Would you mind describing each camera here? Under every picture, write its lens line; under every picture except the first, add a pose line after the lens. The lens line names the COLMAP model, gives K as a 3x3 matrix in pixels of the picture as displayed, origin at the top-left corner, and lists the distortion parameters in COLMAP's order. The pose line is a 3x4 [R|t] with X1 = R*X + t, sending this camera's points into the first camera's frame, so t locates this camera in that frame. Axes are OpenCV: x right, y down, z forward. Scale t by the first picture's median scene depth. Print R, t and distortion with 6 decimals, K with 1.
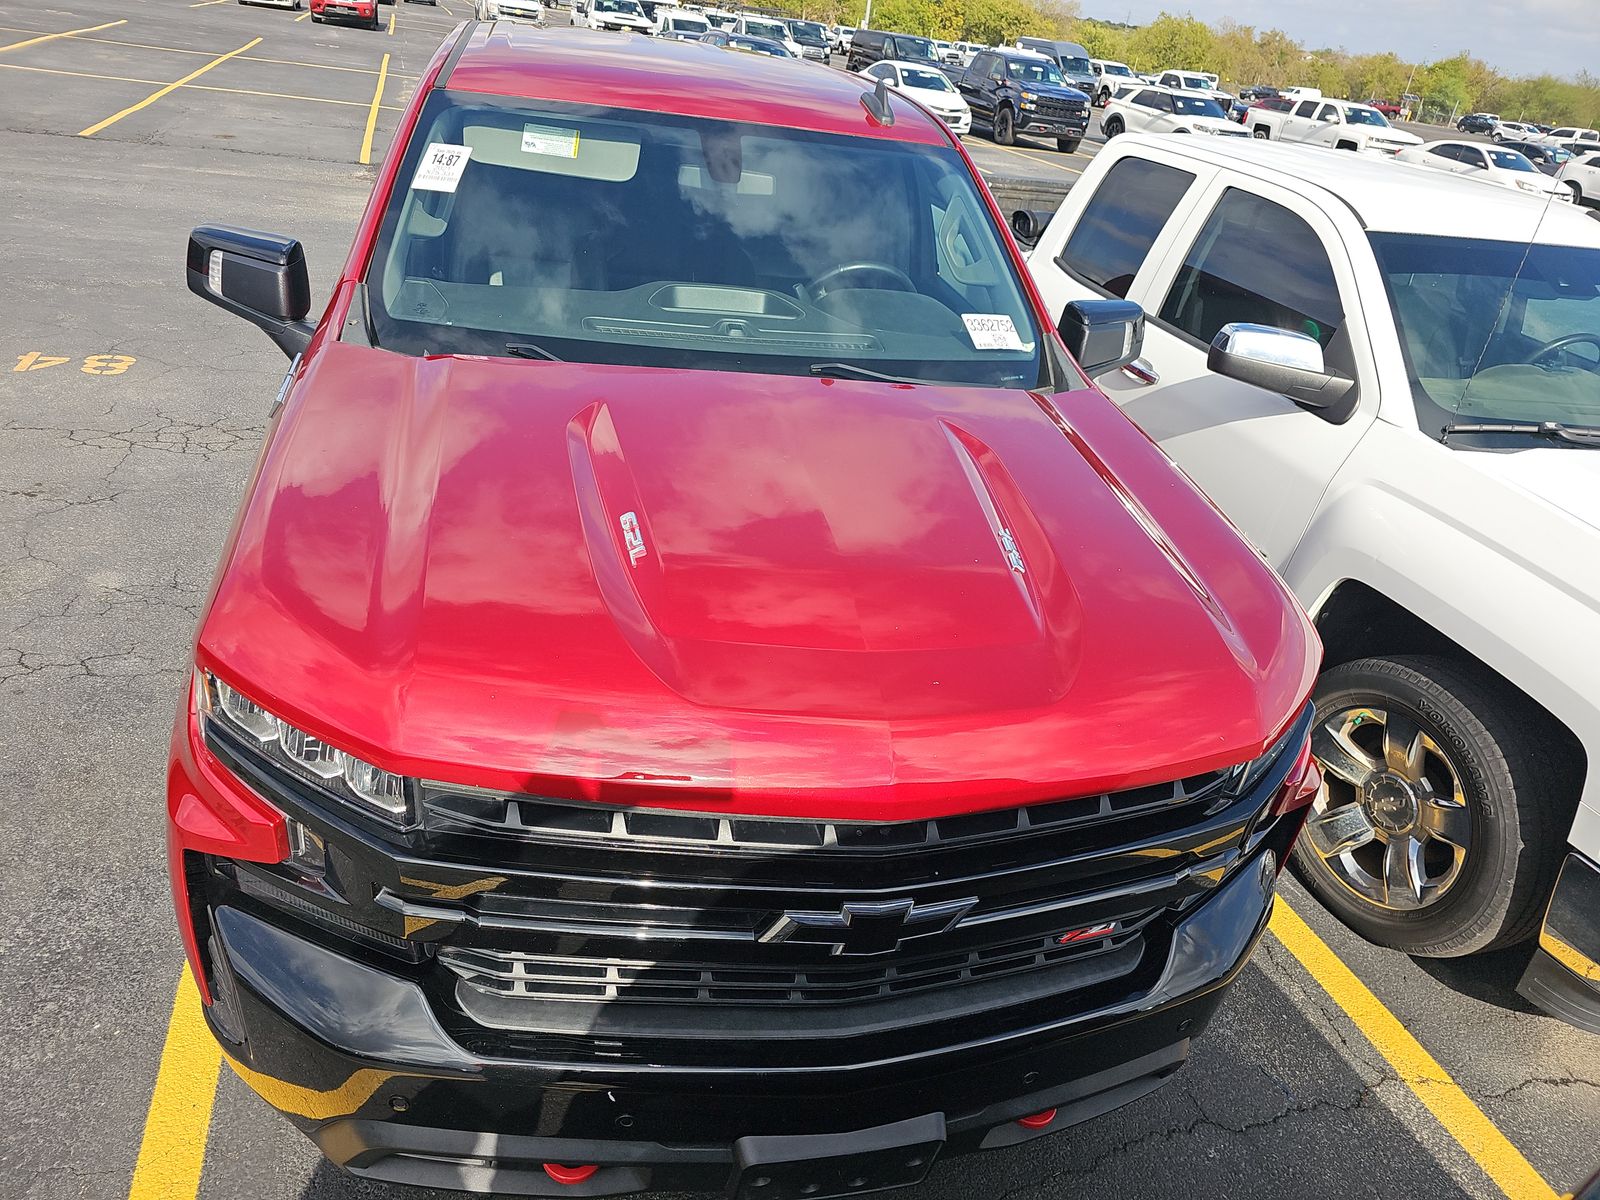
lens RADIAL K [[1062.2, 0, 811.0], [0, 1062.2, 603.7], [0, 0, 1]] dist [0.016401, -0.019583]
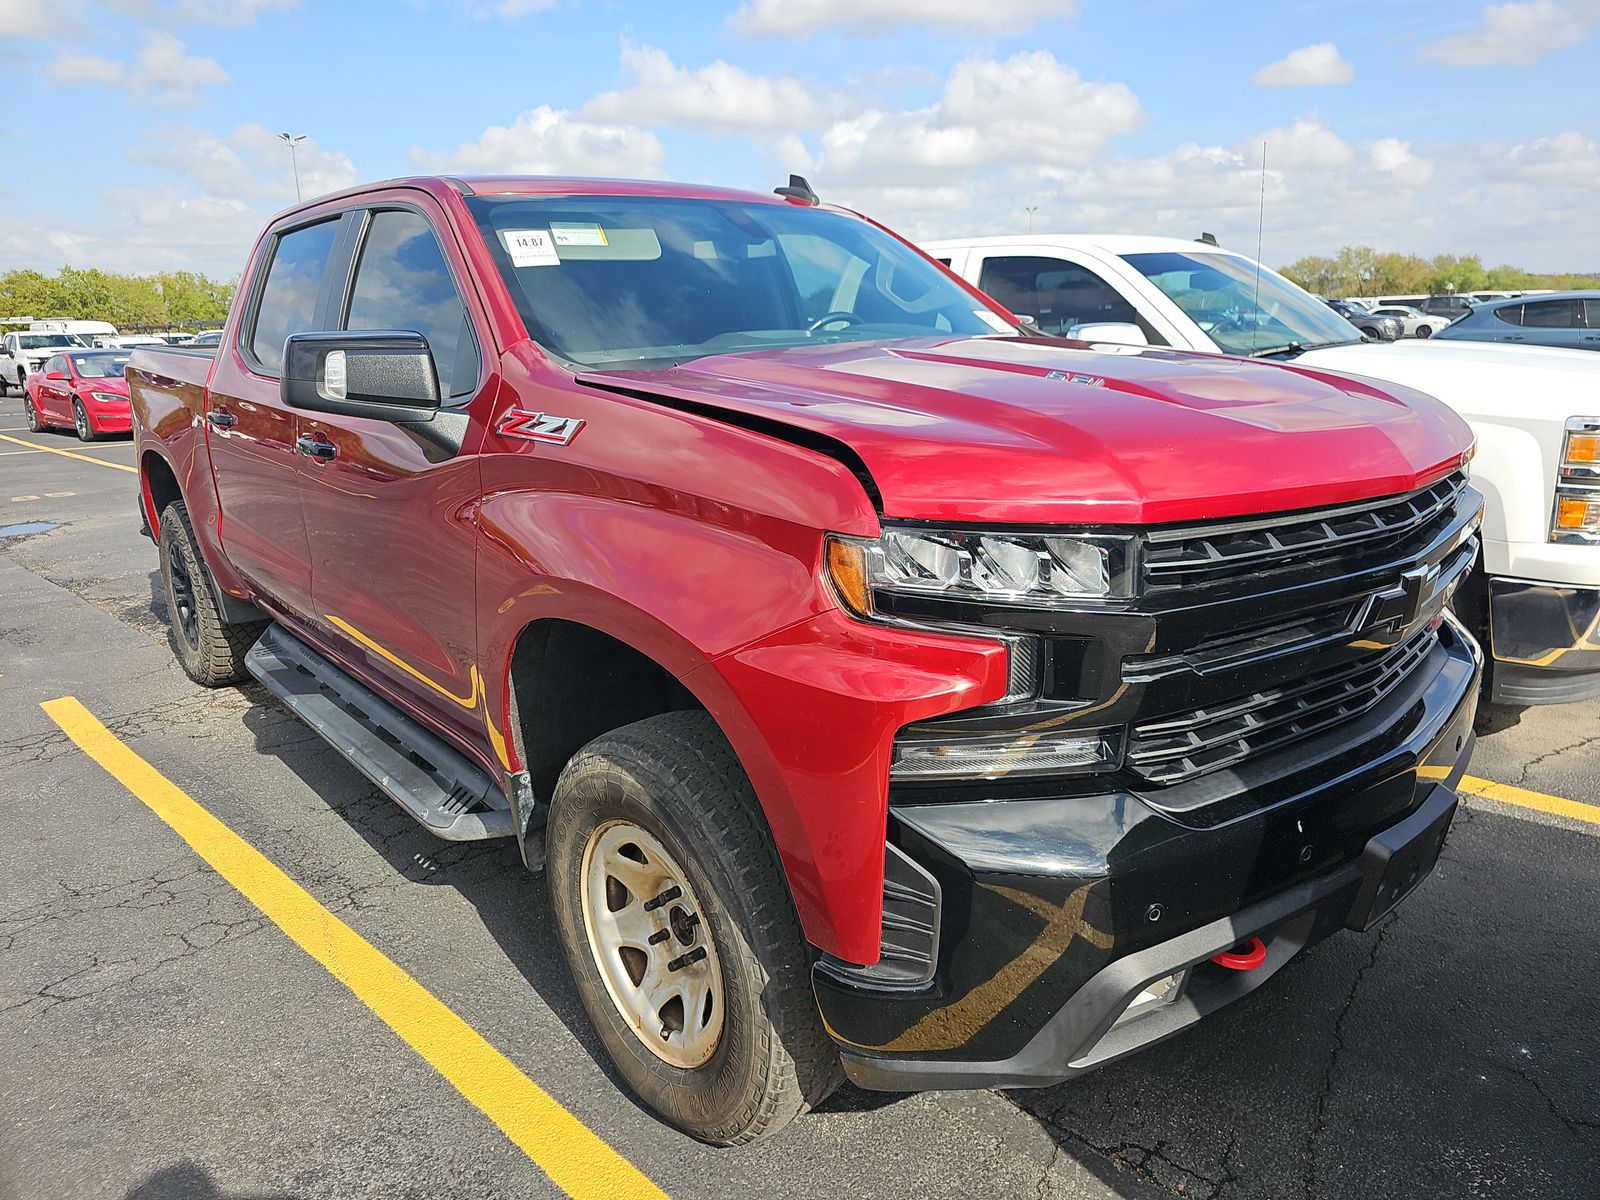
lens RADIAL K [[1066.5, 0, 800.0], [0, 1066.5, 600.0], [0, 0, 1]] dist [0.008151, -0.005936]
pose [[0.858522, -0.257092, 0.443671, -0.970960], [0.357210, 0.920605, -0.157757, 0.223291], [-0.367887, 0.293922, 0.882196, 0.152030]]
